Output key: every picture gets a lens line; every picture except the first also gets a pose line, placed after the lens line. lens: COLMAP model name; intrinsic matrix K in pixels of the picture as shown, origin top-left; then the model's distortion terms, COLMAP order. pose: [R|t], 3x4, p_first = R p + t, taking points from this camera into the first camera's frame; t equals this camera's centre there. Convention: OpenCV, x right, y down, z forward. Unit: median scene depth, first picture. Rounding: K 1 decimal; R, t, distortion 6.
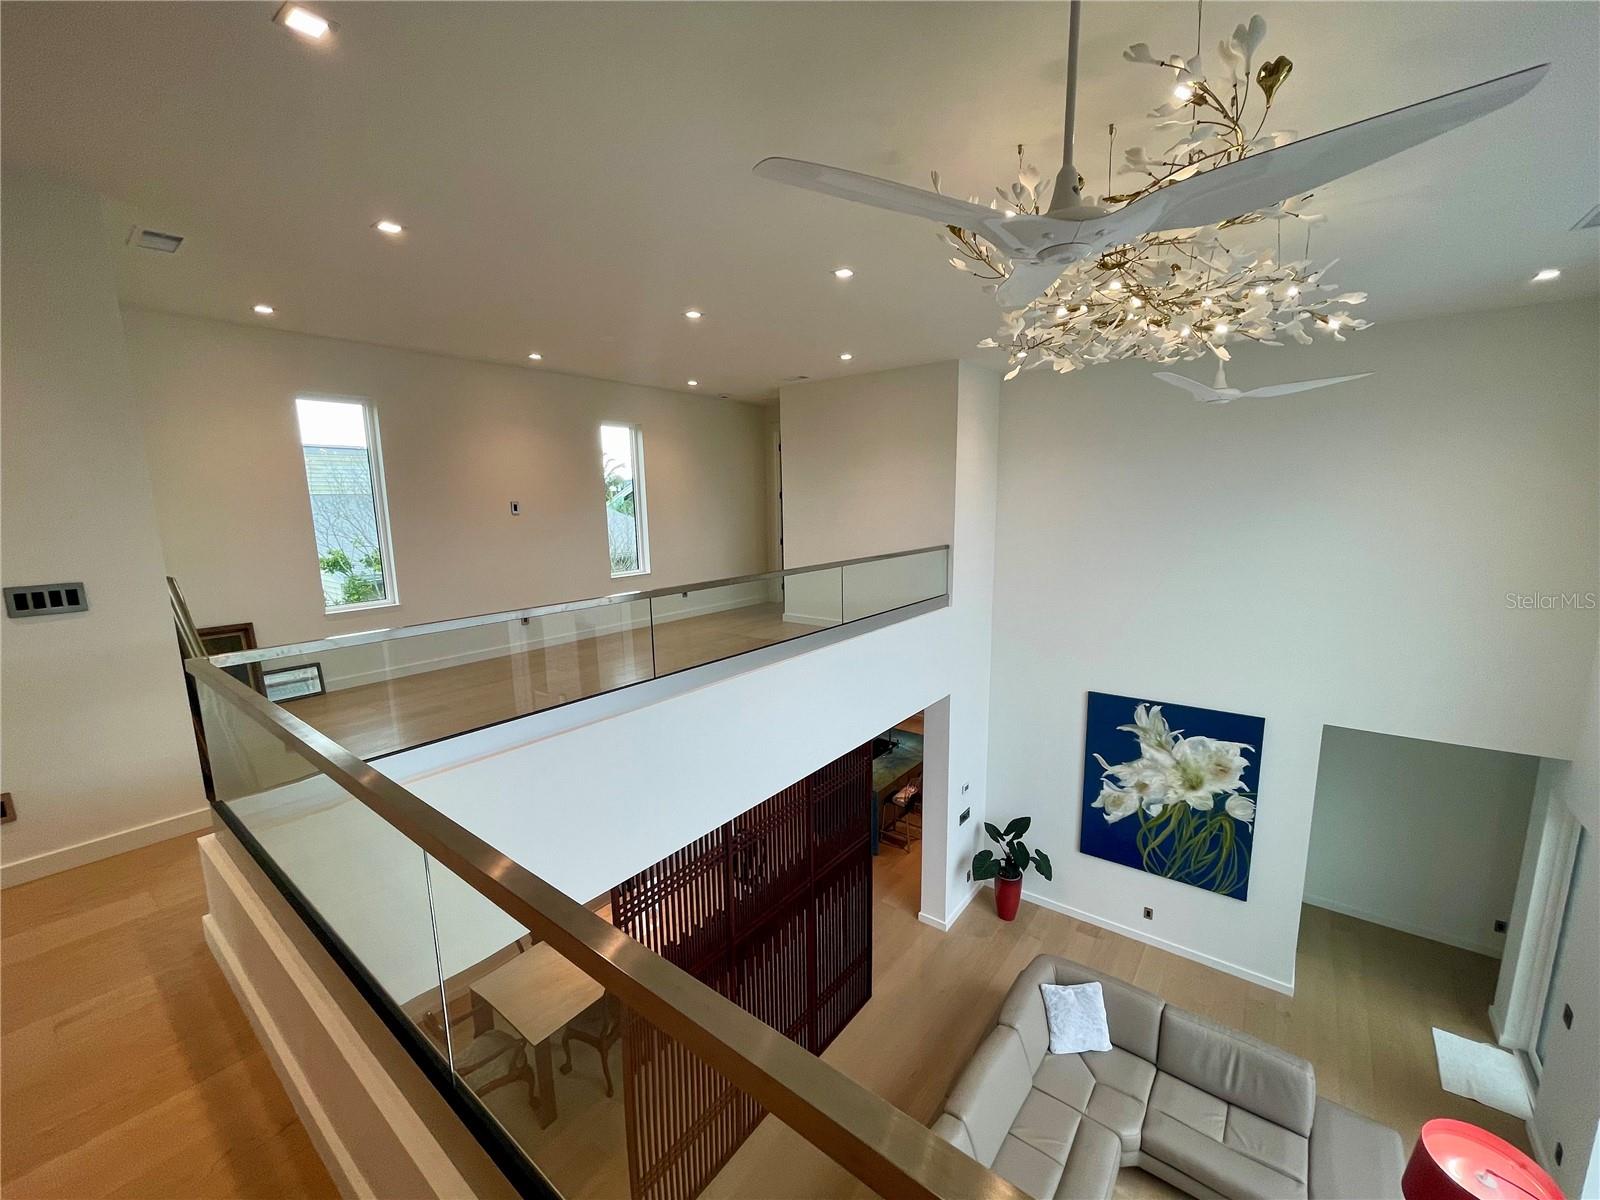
lens RADIAL K [[638.7, 0, 799.0], [0, 638.7, 604.1], [0, 0, 1]] dist [-0.025309, 0.011180]
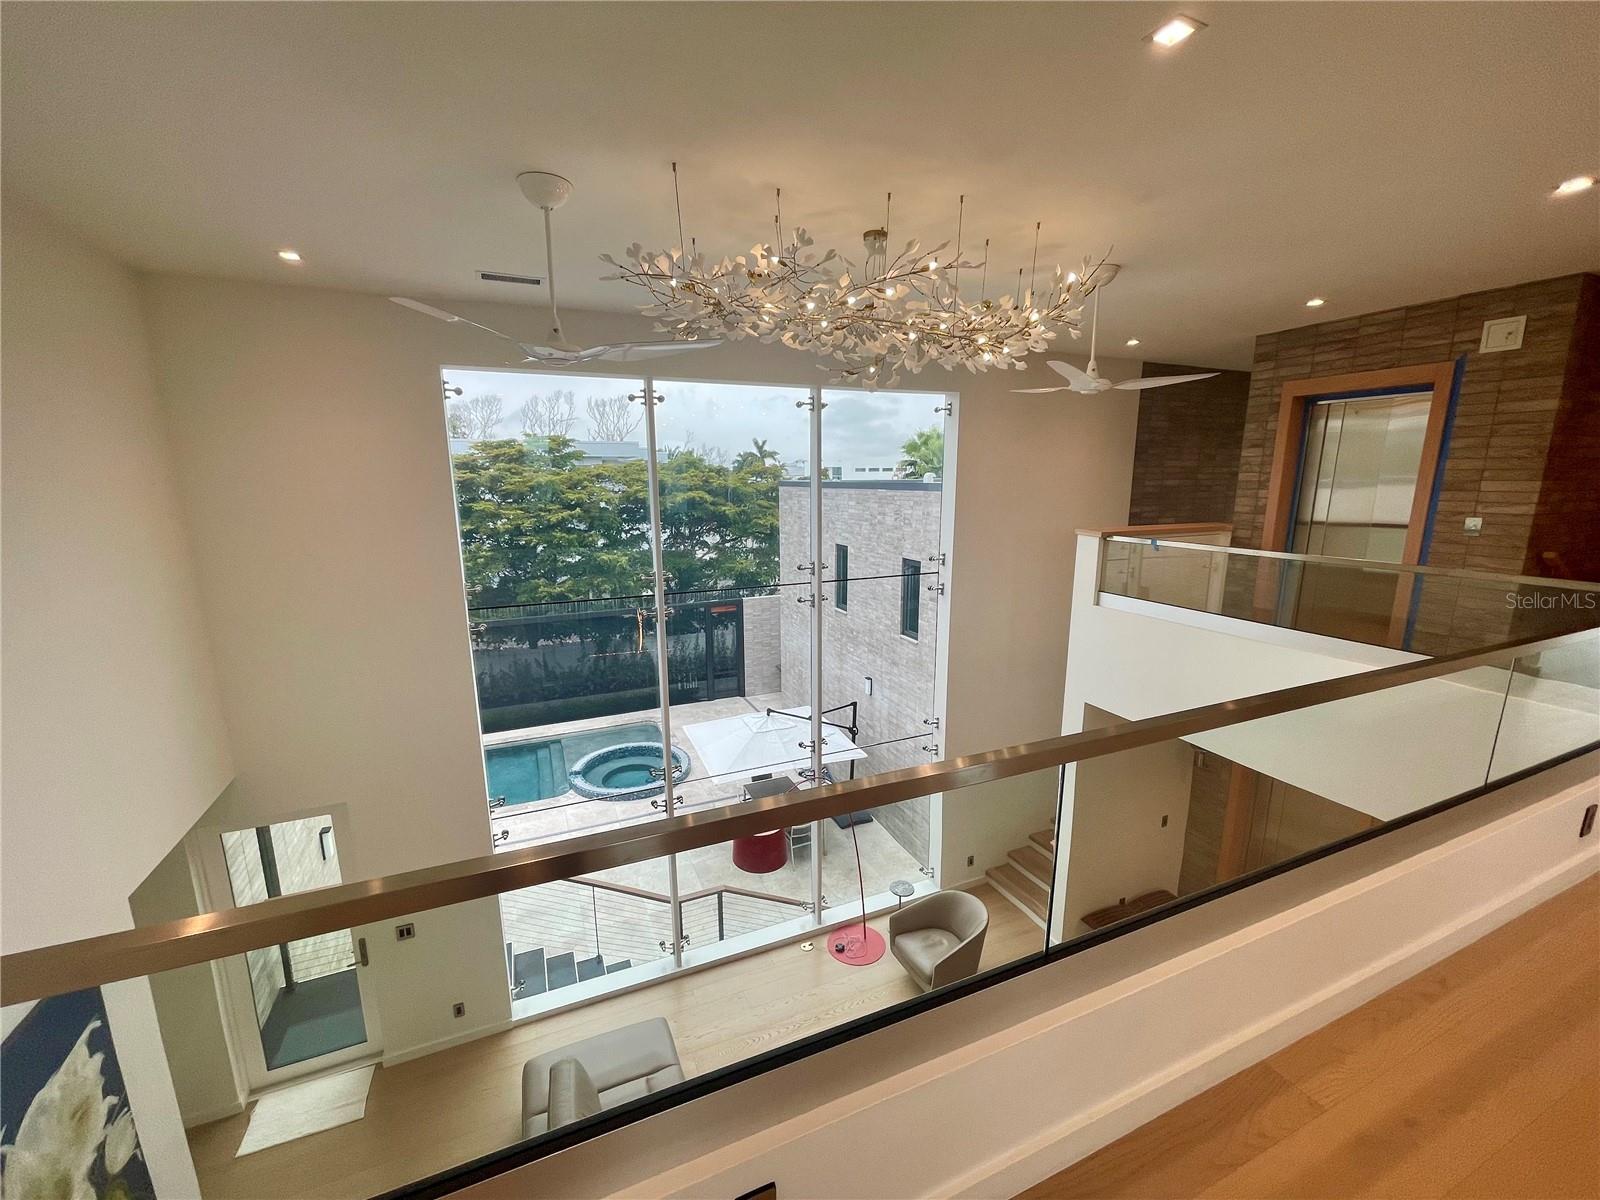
lens RADIAL K [[637.6, 0, 800.0], [0, 637.6, 600.0], [0, 0, 1]] dist [0.023089, -0.009648]
pose [[-0.878598, -0.070983, 0.472258, 0.032141], [0.097658, 0.941290, 0.323165, -0.170141], [-0.467471, 0.330051, -0.820083, 0.968338]]
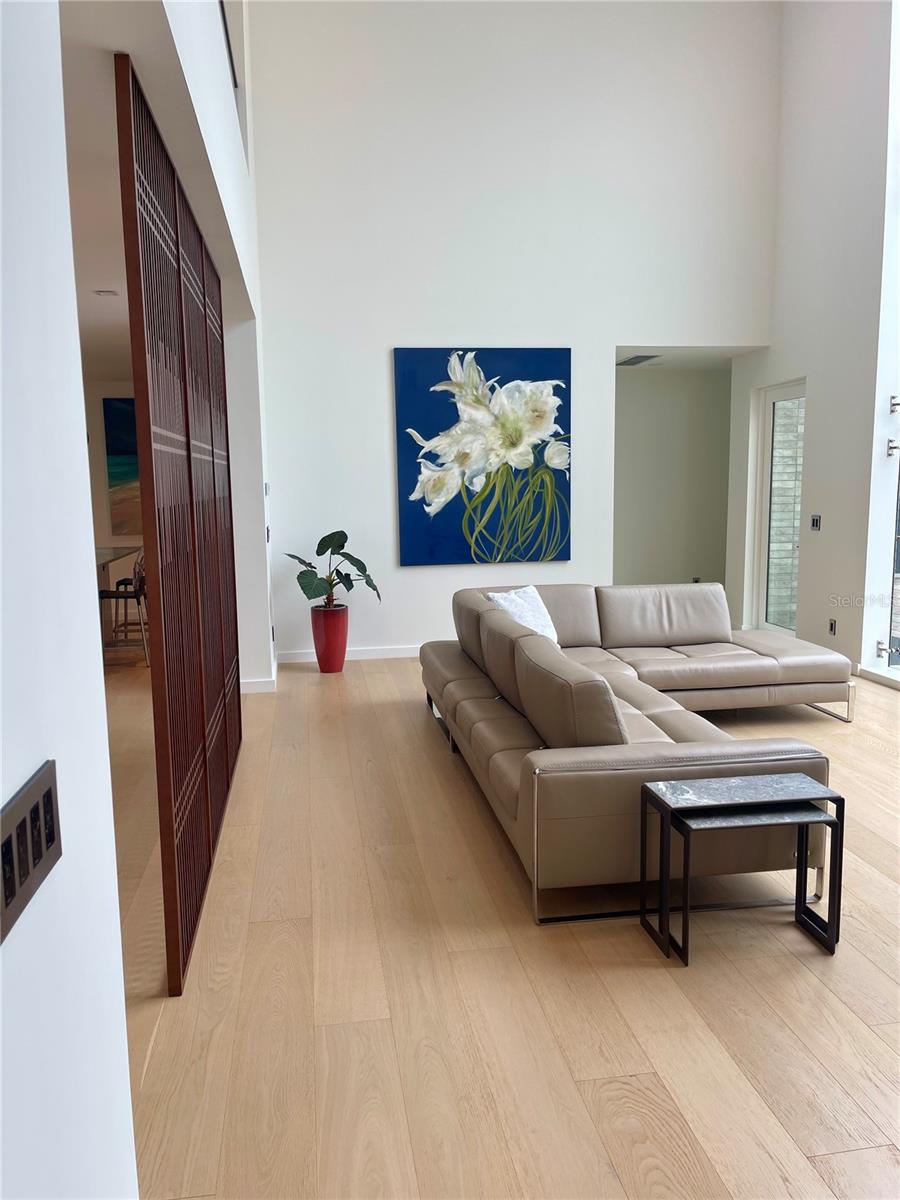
lens RADIAL K [[904.4, 0, 441.4], [0, 904.4, 607.7], [0, 0, 1]] dist [0.063214, -0.004771]
pose [[0.681586, -0.093999, 0.725675, -0.378745], [0.120551, 0.992589, 0.015347, 0.476394], [-0.721740, 0.077020, 0.687866, 0.214892]]
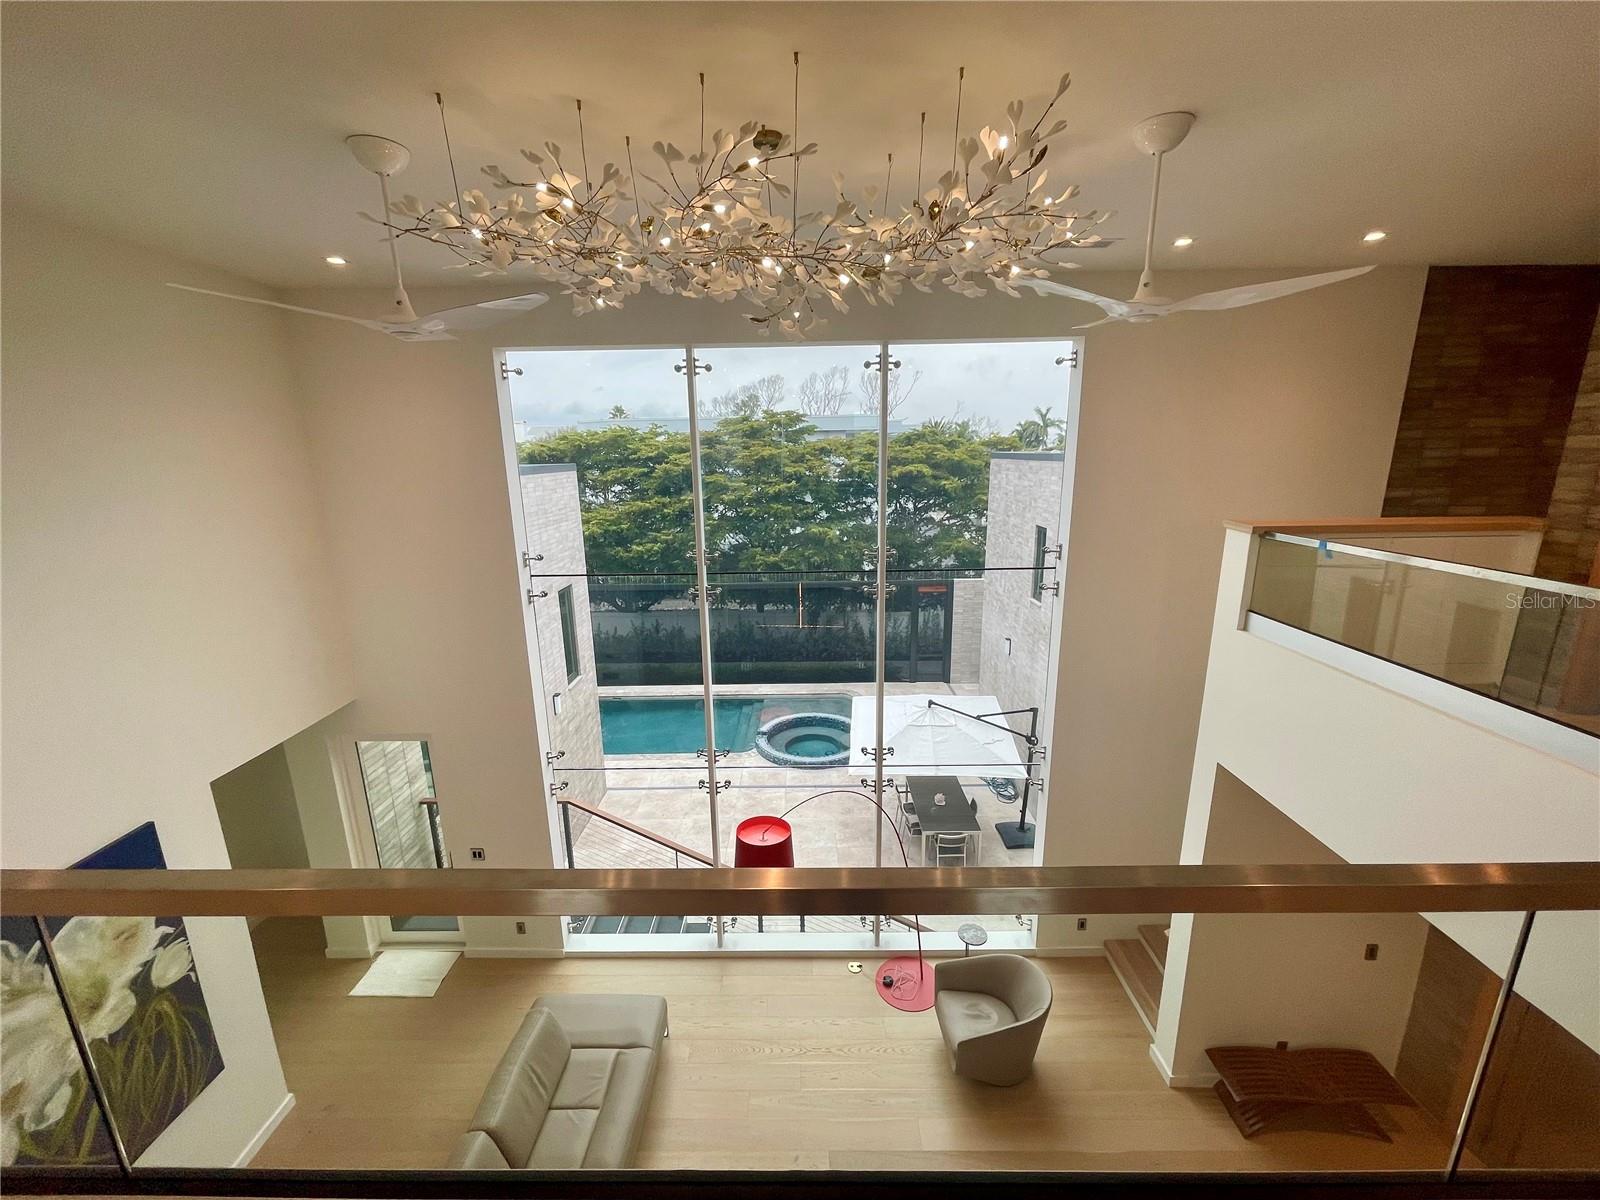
lens RADIAL K [[640.2, 0, 800.0], [0, 640.2, 600.0], [0, 0, 1]] dist [0.008219, 0.000215]
pose [[-0.608255, -0.155662, 0.778328, -0.133742], [0.154048, 0.938786, 0.308140, -0.120484], [-0.778649, 0.307327, -0.547042, 0.708715]]
